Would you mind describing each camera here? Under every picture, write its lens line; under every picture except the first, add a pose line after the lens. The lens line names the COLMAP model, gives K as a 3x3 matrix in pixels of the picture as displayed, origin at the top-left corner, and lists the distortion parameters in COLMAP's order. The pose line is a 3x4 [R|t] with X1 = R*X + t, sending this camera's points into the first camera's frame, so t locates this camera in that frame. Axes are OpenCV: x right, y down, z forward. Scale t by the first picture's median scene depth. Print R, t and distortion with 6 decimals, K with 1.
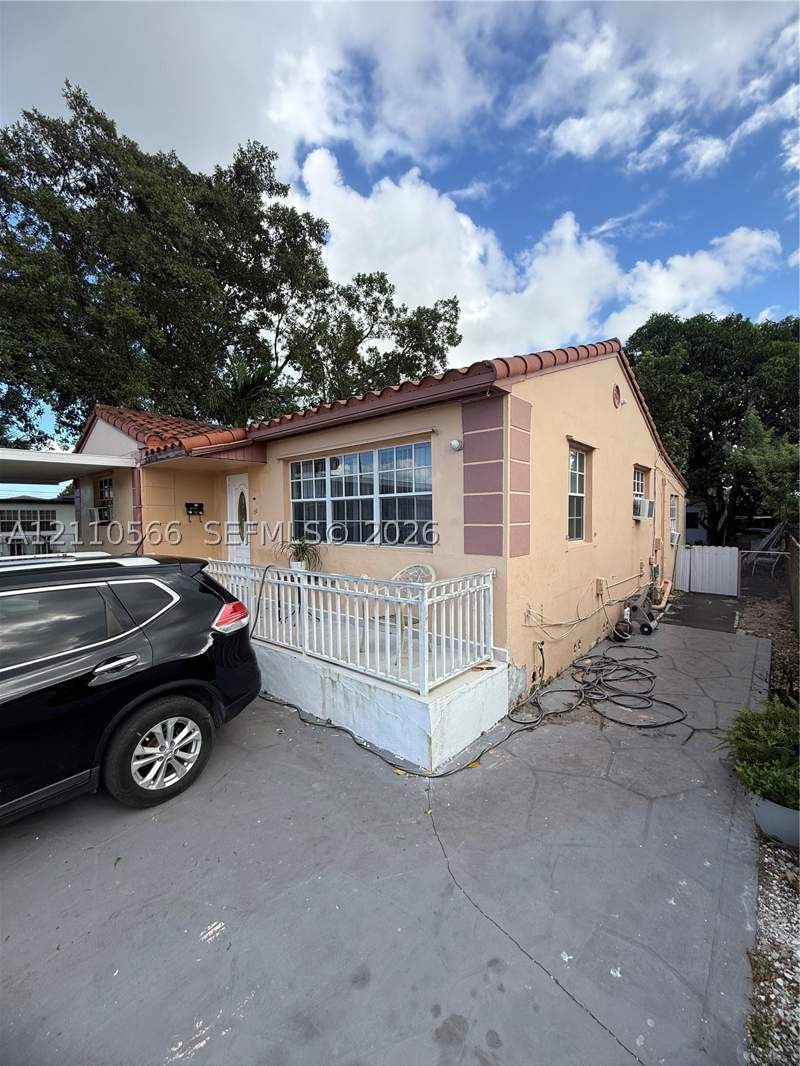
lens RADIAL K [[428.5, 0, 400.0], [0, 428.5, 533.0], [0, 0, 1]] dist [-0.001937, 0.000200]
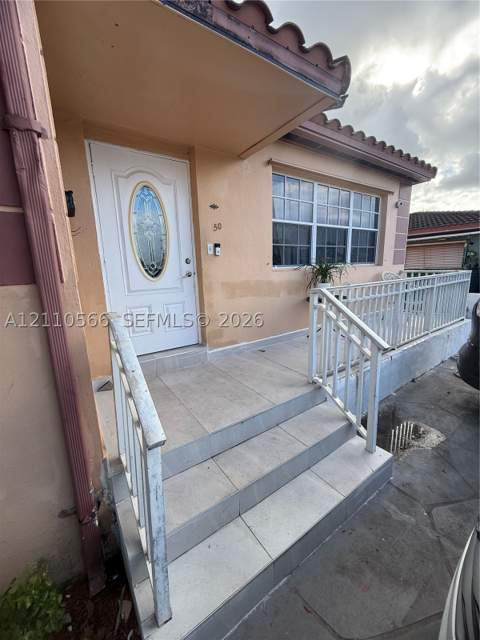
lens RADIAL K [[257.2, 0, 240.0], [0, 257.2, 320.0], [0, 0, 1]] dist [-0.001937, 0.000200]
pose [[0.244973, -0.218318, 0.944630, -0.918935], [0.033119, 0.975633, 0.216894, 0.009017], [-0.968964, -0.021848, 0.246234, 1.065862]]
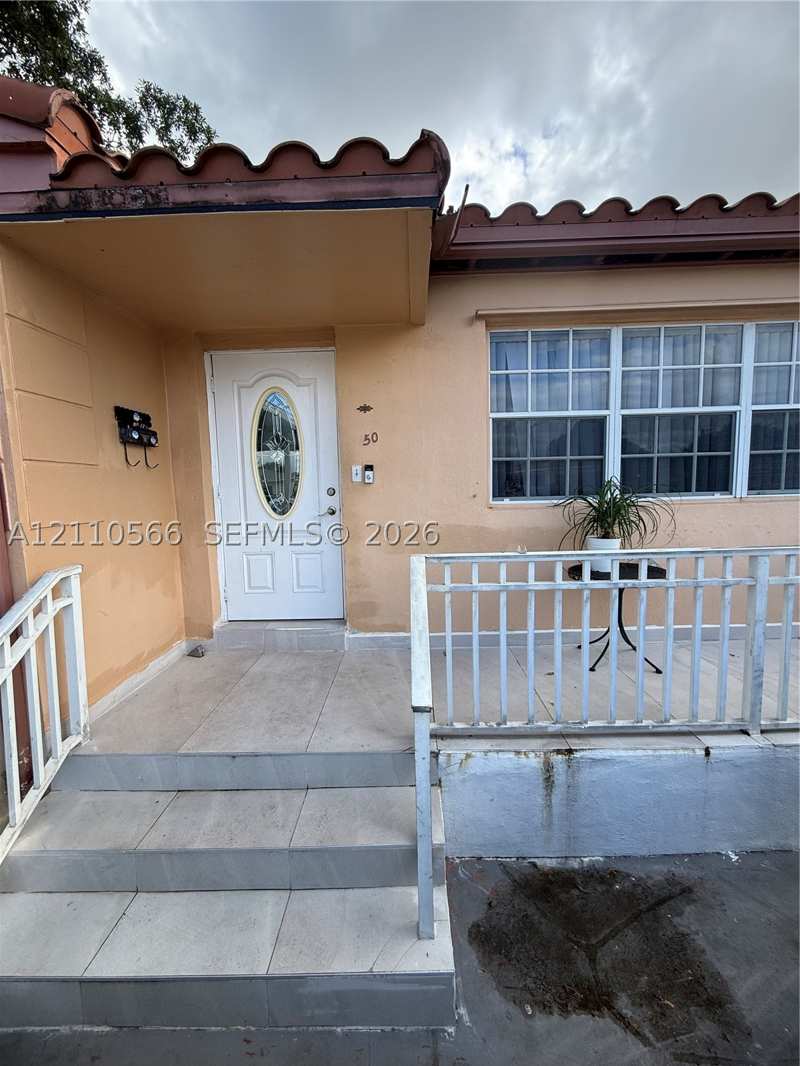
lens RADIAL K [[428.5, 0, 400.0], [0, 428.5, 533.0], [0, 0, 1]] dist [-0.001937, 0.000200]
pose [[0.762411, -0.103717, 0.638727, -0.735602], [0.037222, 0.992466, 0.116727, -0.006247], [-0.646022, -0.065219, 0.760528, 0.803885]]
